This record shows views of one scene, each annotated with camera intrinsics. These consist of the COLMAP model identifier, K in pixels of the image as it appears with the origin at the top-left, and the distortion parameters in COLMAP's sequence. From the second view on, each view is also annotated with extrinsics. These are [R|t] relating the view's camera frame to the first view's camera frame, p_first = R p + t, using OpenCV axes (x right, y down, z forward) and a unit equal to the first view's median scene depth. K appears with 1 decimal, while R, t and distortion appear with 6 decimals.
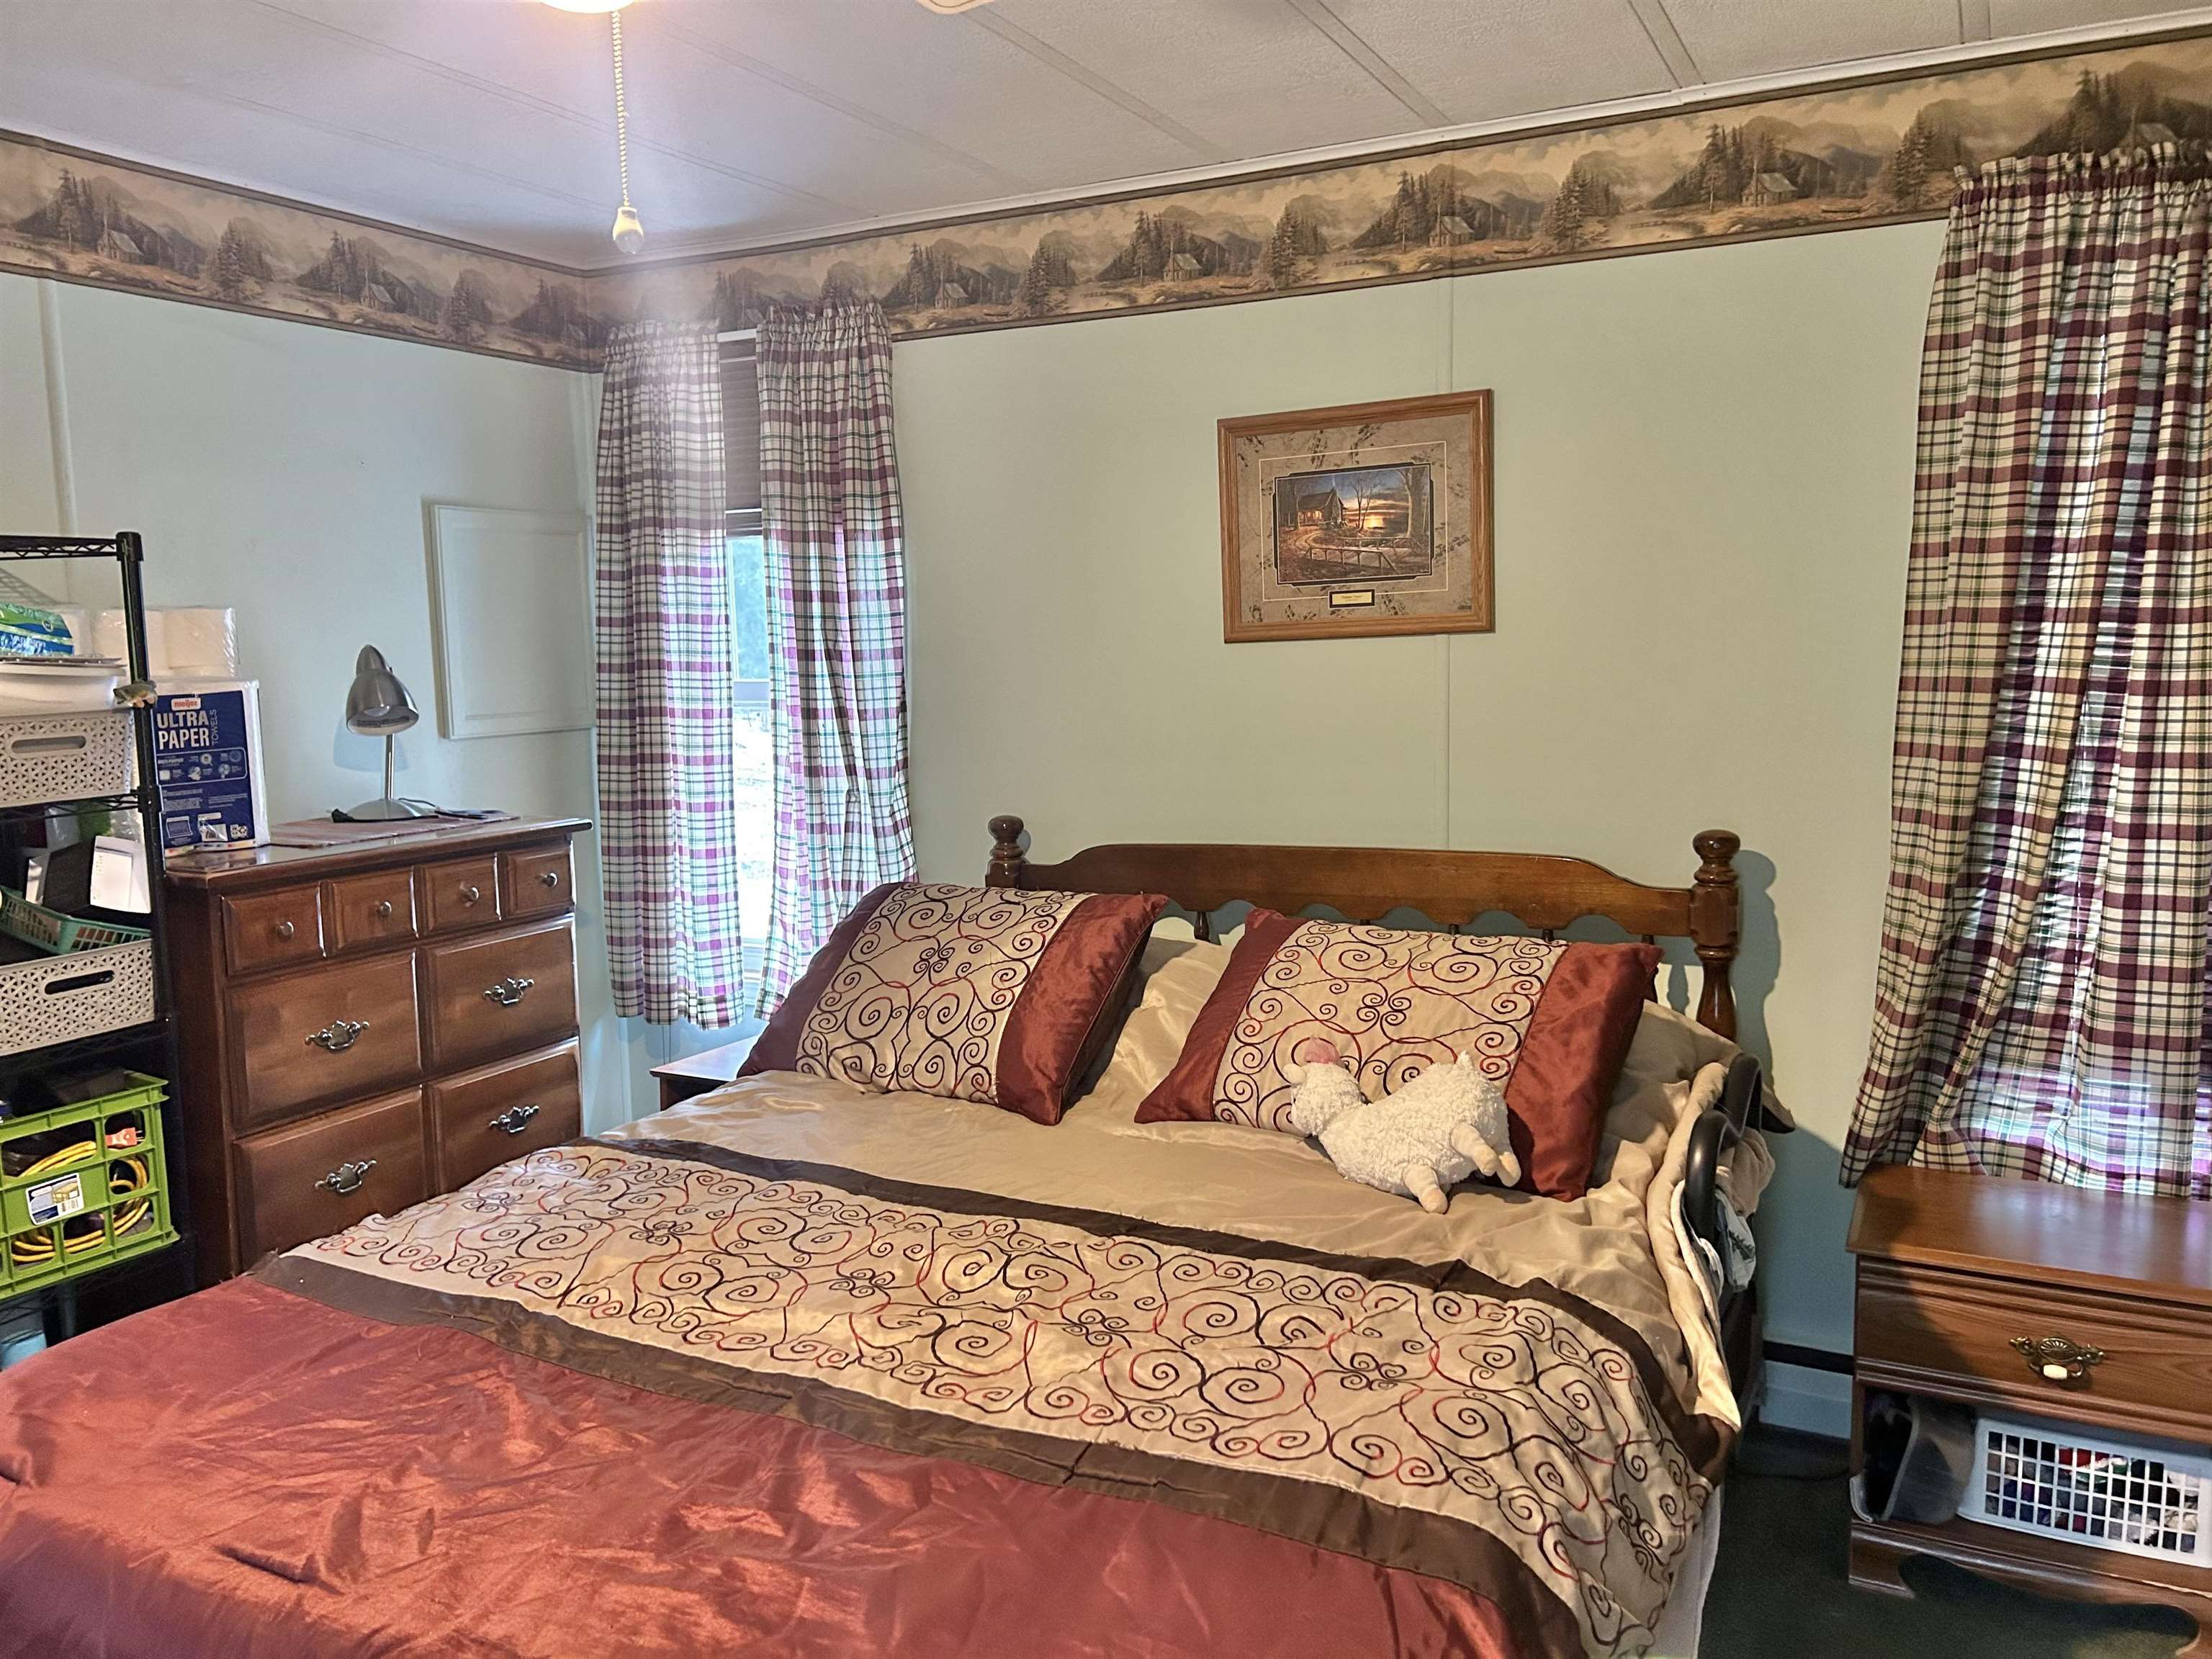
lens RADIAL K [[1663.4, 0, 1109.2], [0, 1663.4, 836.4], [0, 0, 1]] dist [0.049395, -0.041953]
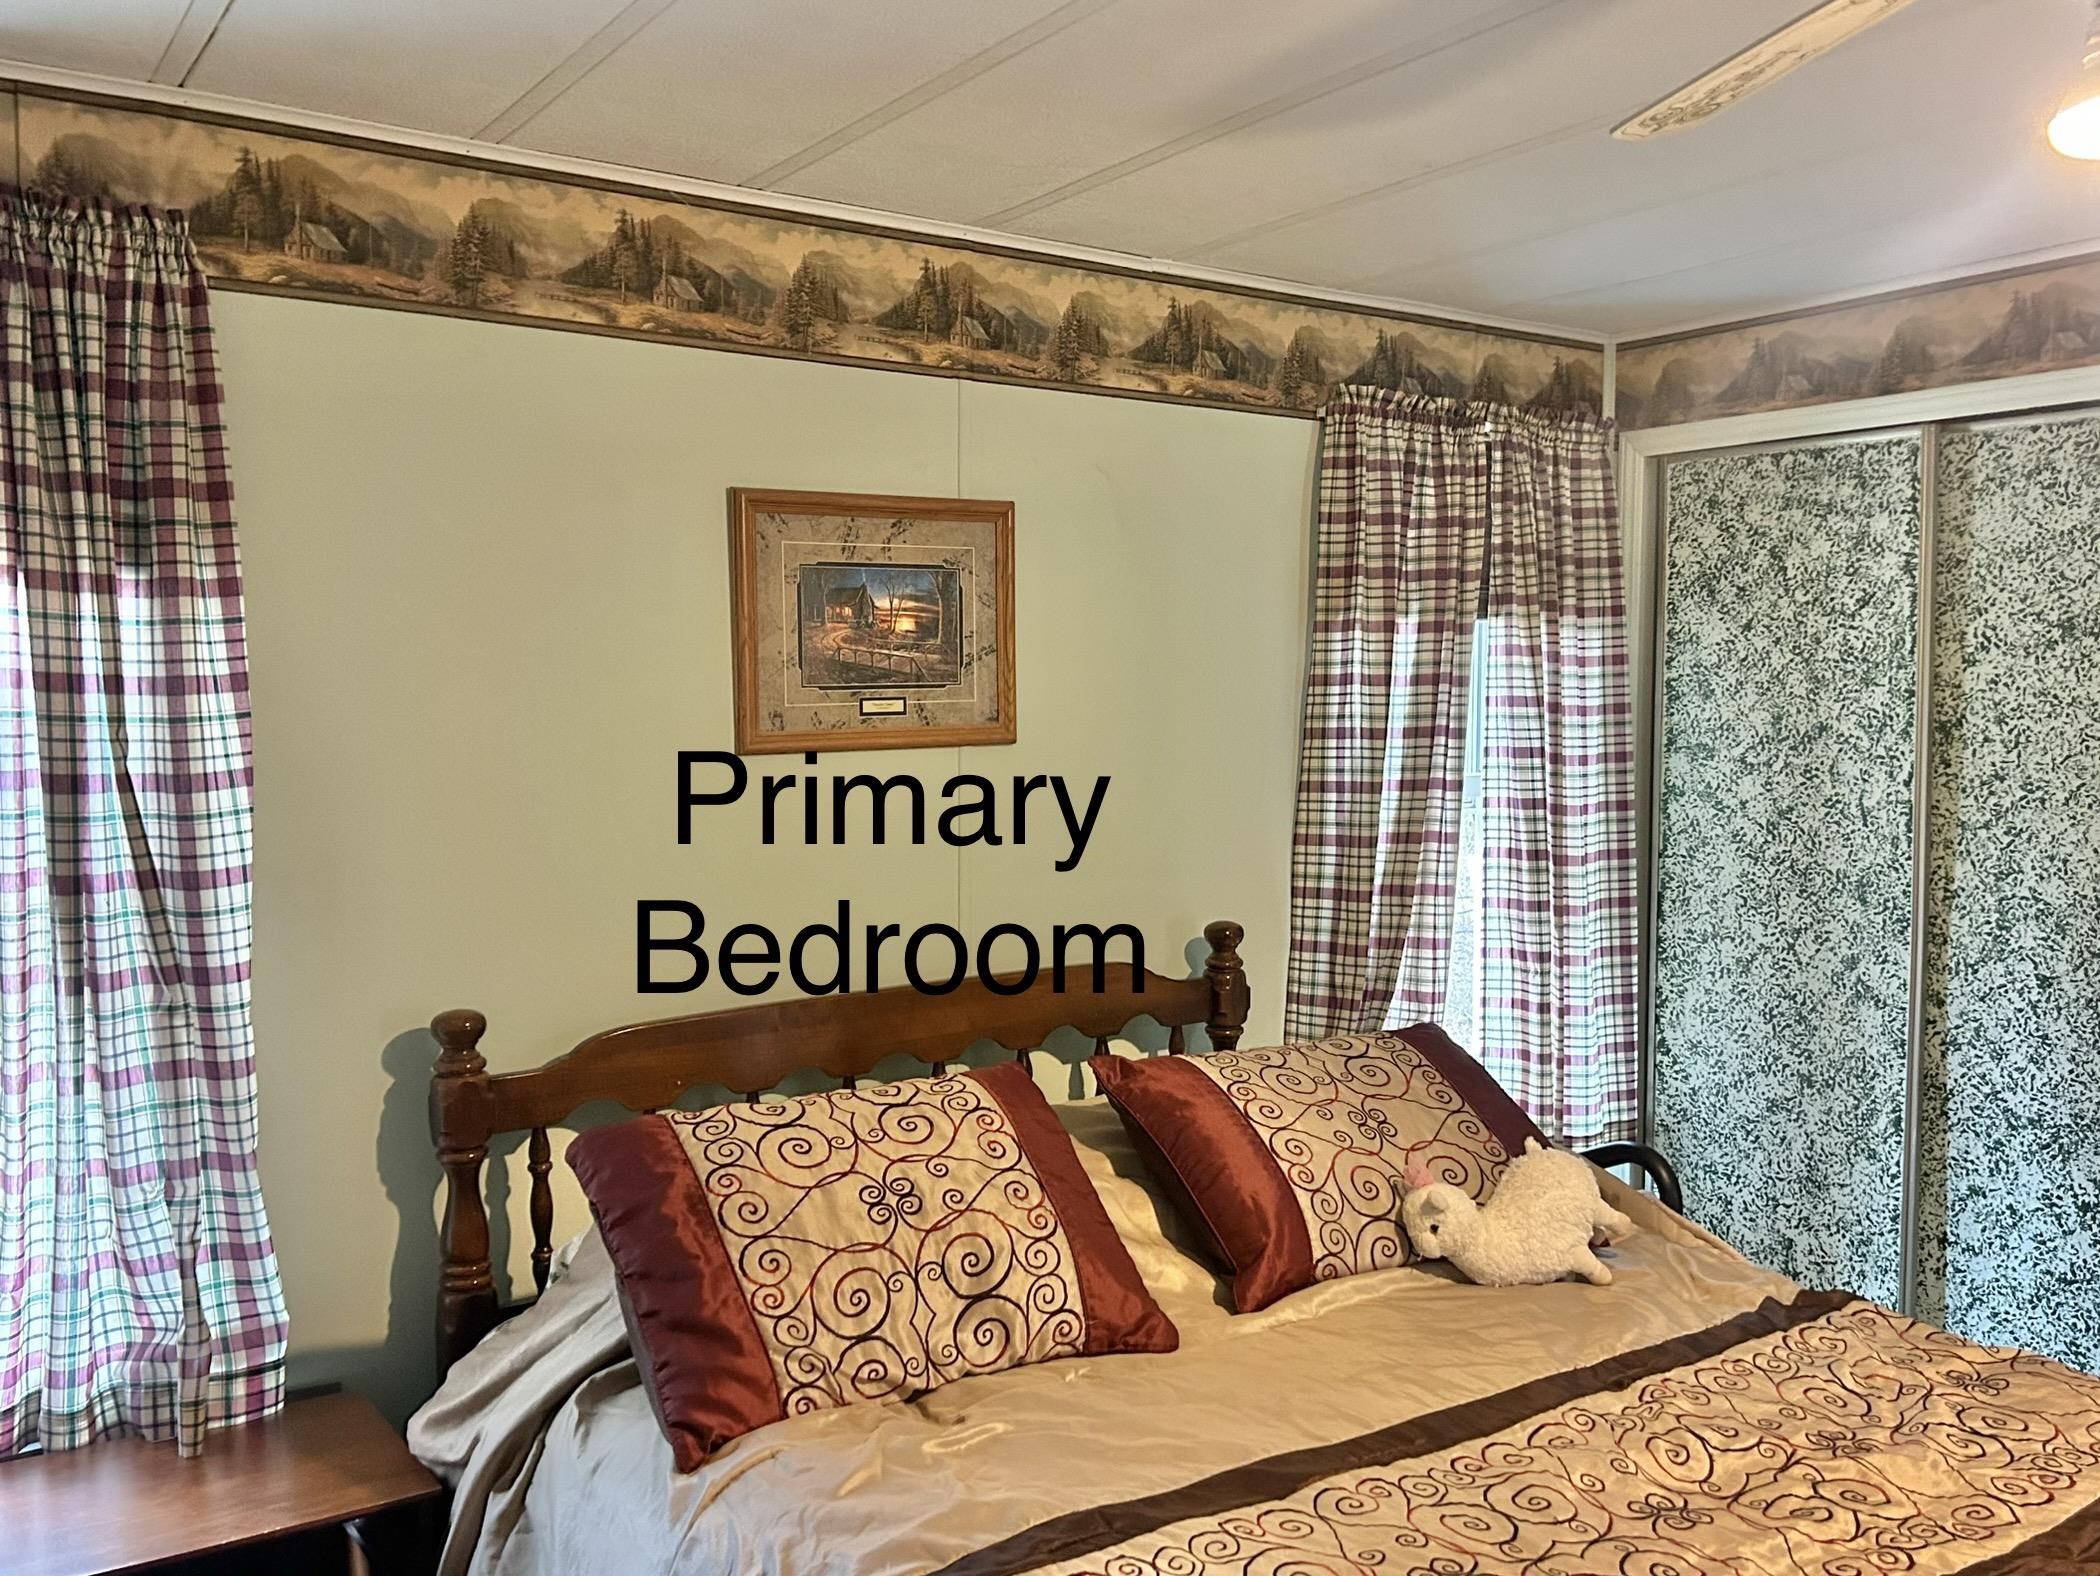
lens RADIAL K [[1806.4, 0, 1051.4], [0, 1806.4, 781.5], [0, 0, 1]] dist [0.020471, -0.001488]
pose [[0.474419, -0.026126, 0.879912, -0.691971], [0.094851, 0.995257, -0.021590, -0.076990], [-0.875174, 0.093703, 0.474647, 0.486895]]
